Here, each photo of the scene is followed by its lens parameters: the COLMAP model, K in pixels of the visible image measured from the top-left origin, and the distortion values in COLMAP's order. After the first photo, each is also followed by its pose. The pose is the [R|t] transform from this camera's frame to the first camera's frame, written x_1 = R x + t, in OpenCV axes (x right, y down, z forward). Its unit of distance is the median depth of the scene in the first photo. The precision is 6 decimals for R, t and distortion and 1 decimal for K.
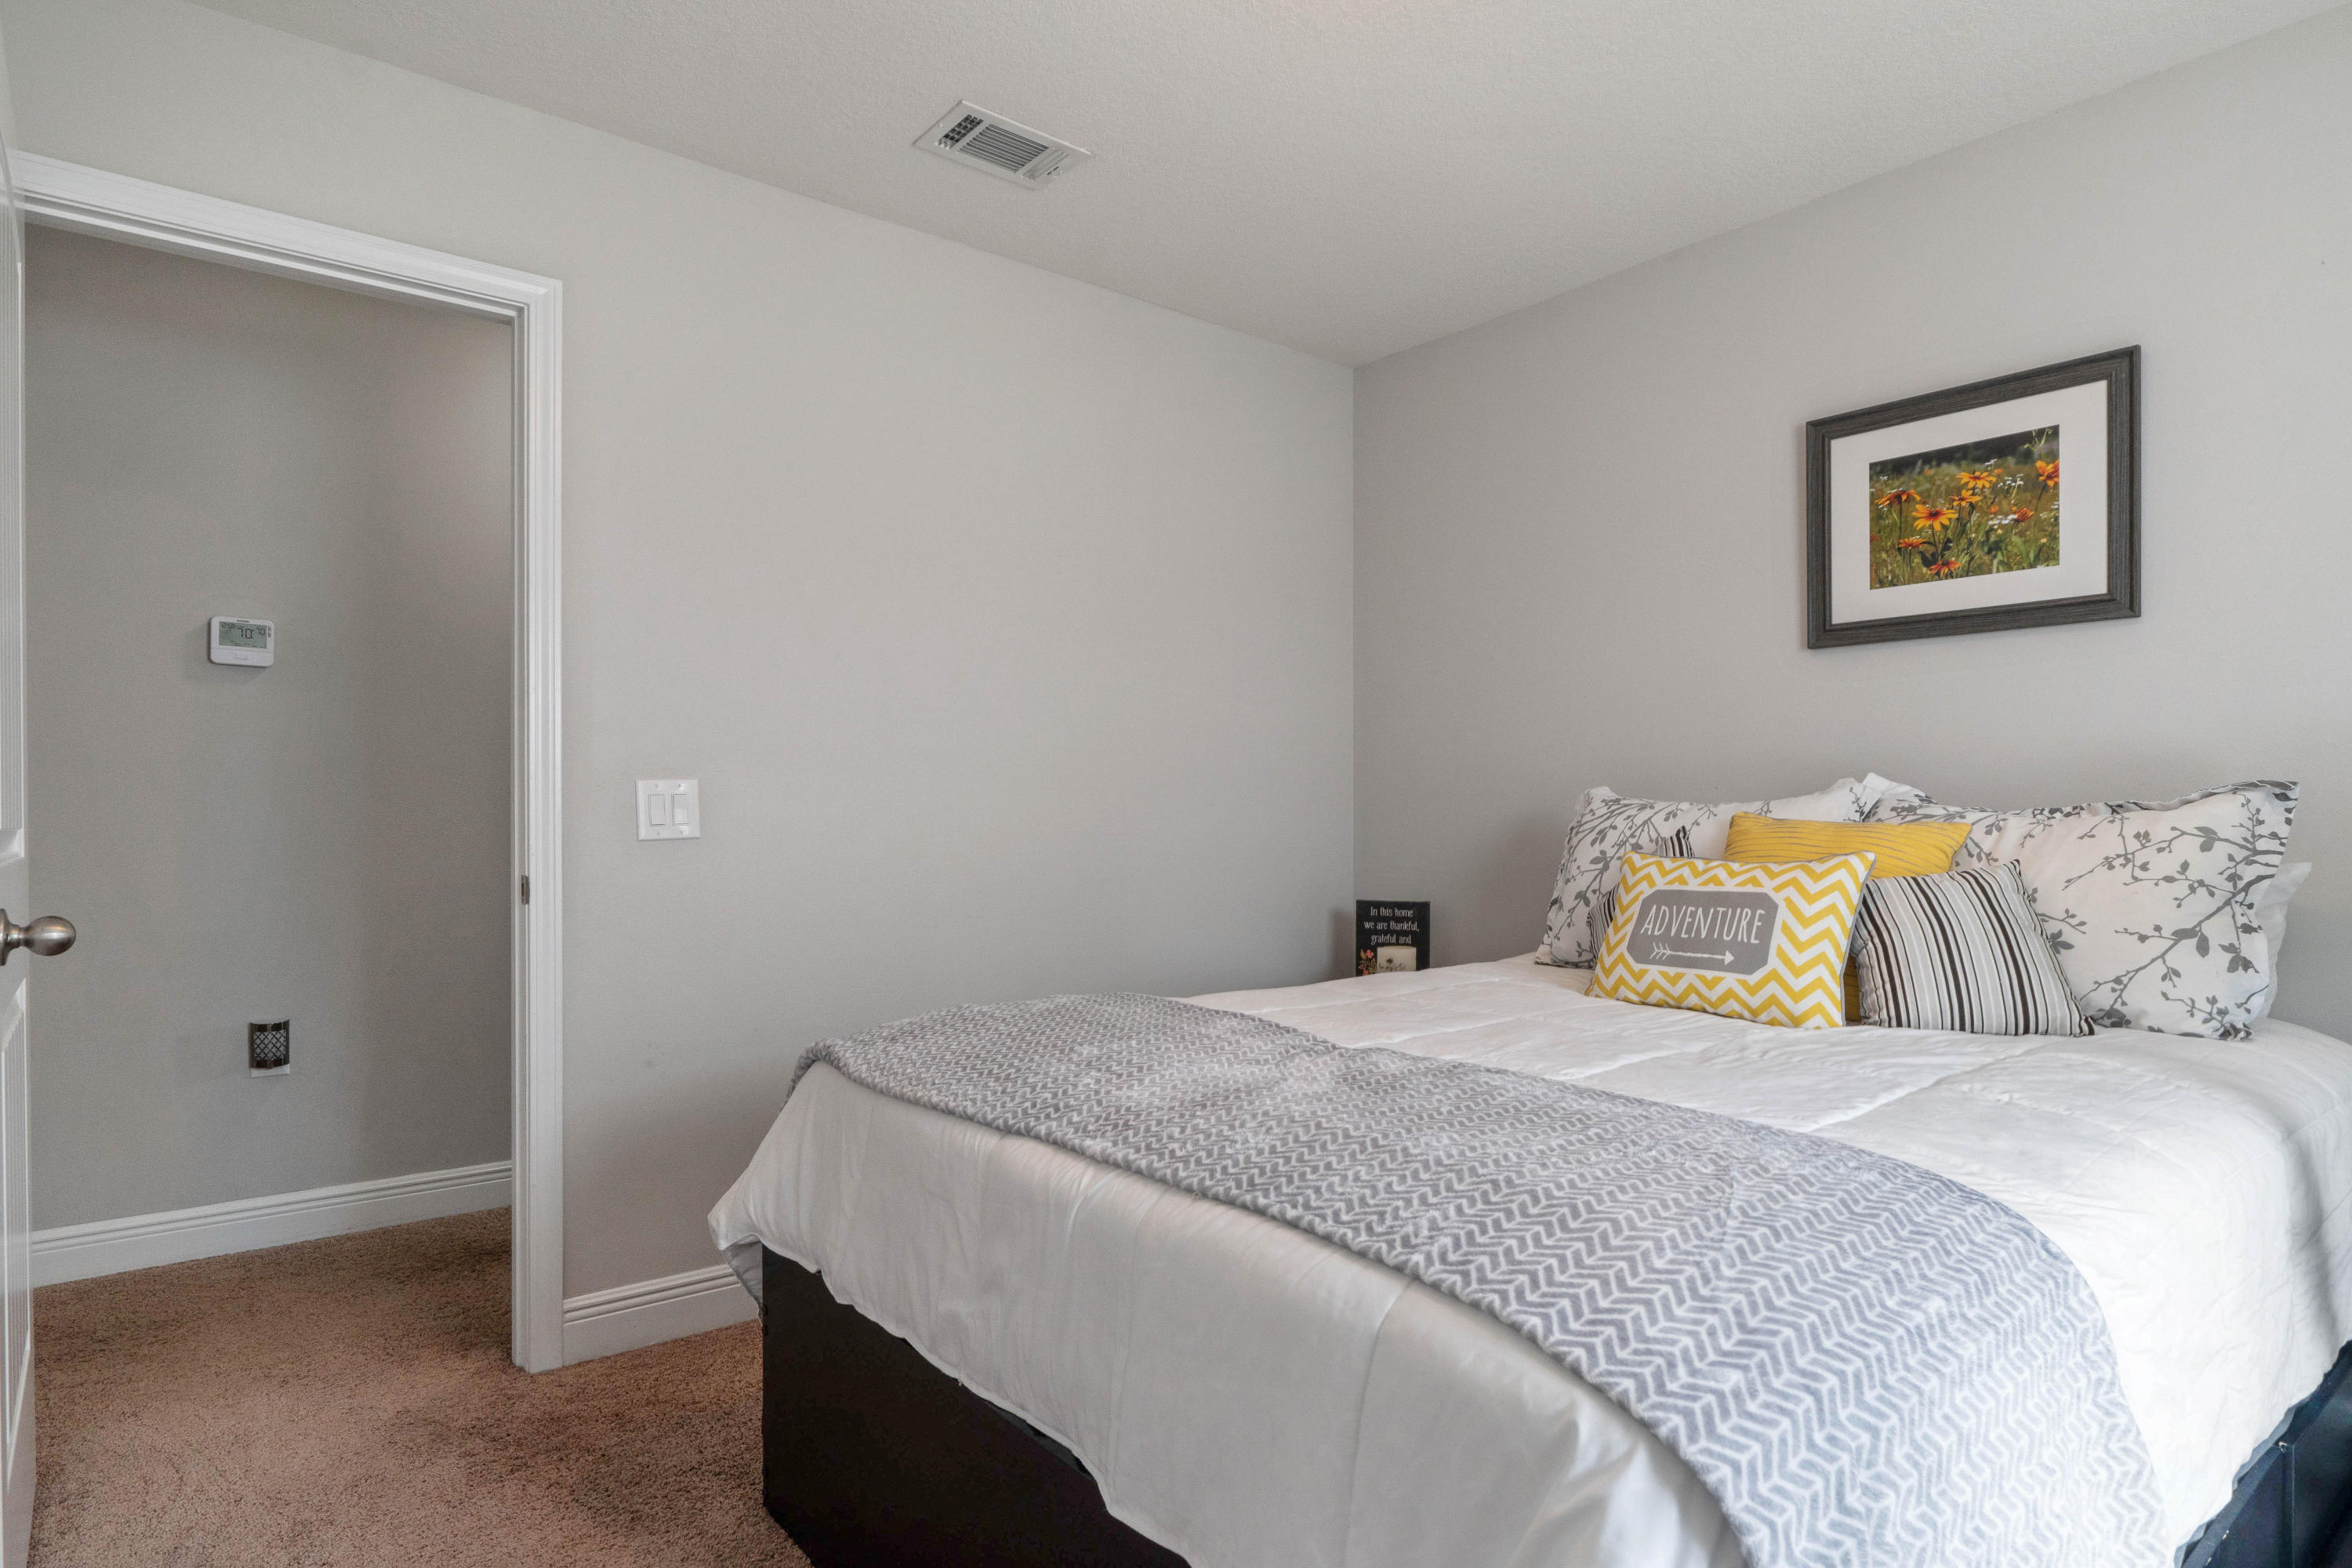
lens RADIAL K [[1255.8, 0, 1166.7], [0, 1255.8, 807.6], [0, 0, 1]] dist [-0.004214, 0.002072]
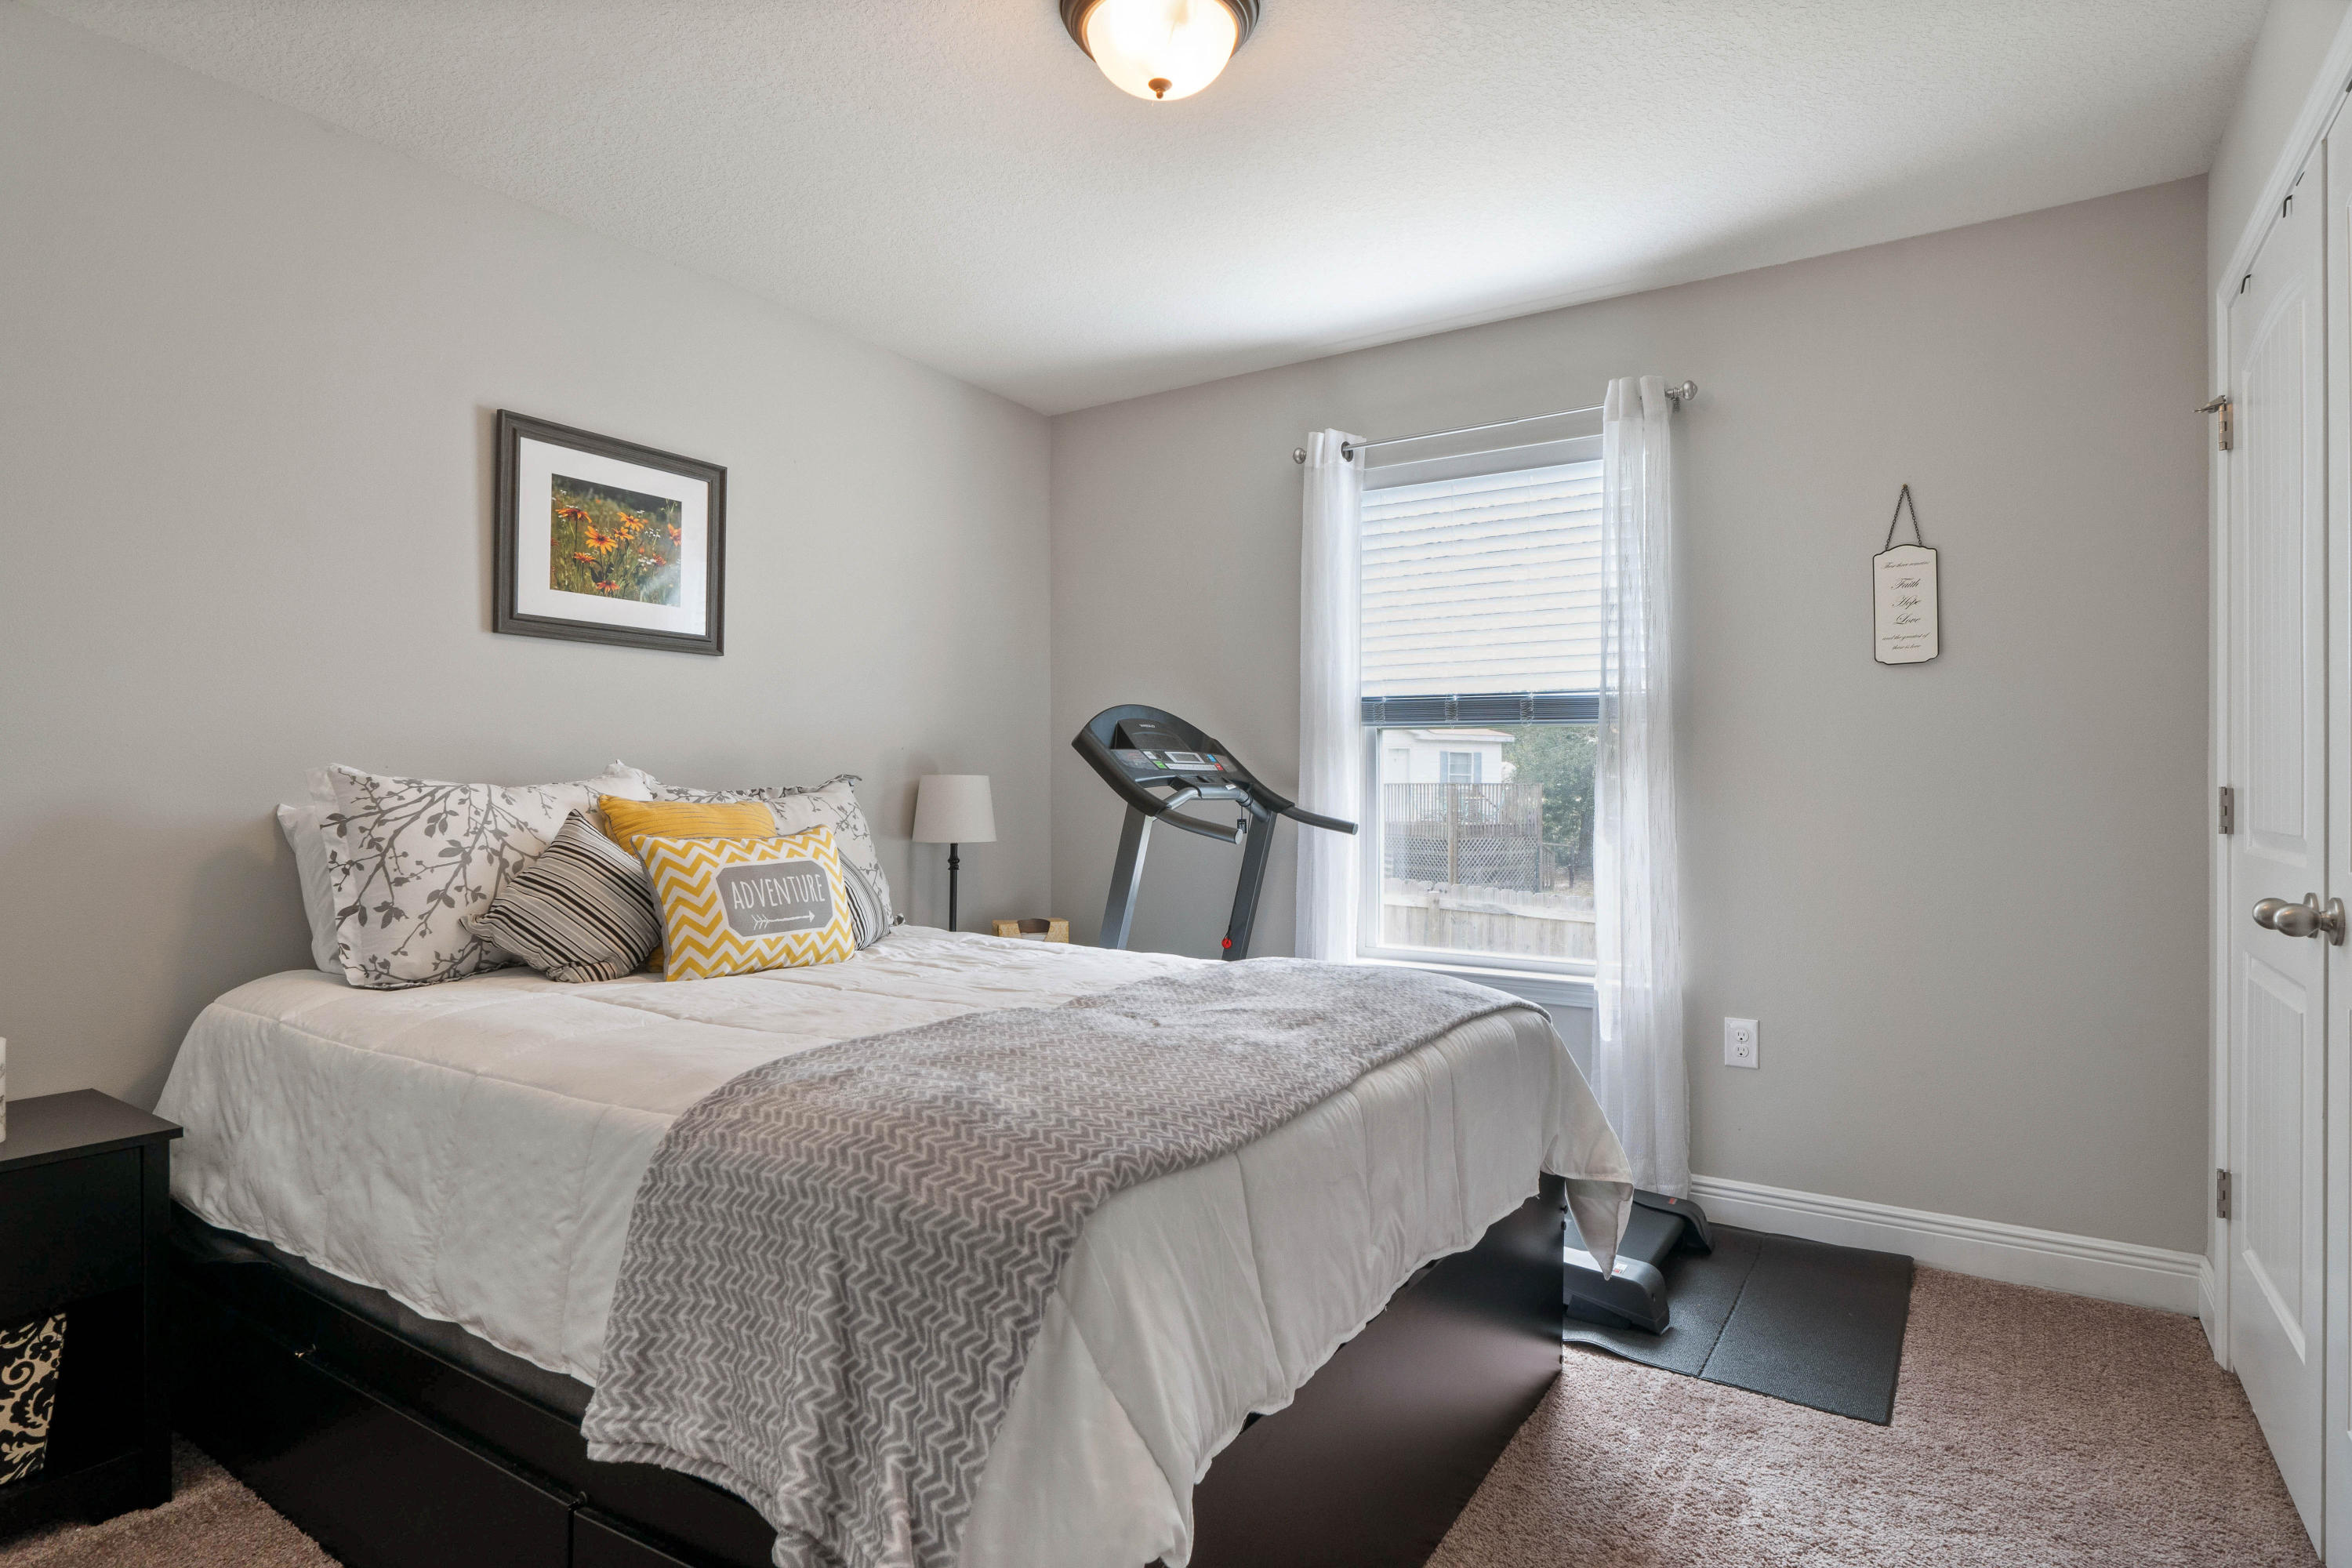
lens RADIAL K [[1255.8, 0, 1164.9], [0, 1255.8, 768.5], [0, 0, 1]] dist [-0.004214, 0.002072]
pose [[-0.310350, 0.016673, 0.950476, -0.661962], [-0.001571, 0.999836, -0.018052, -0.000222], [-0.950621, -0.007096, -0.310273, 0.869206]]
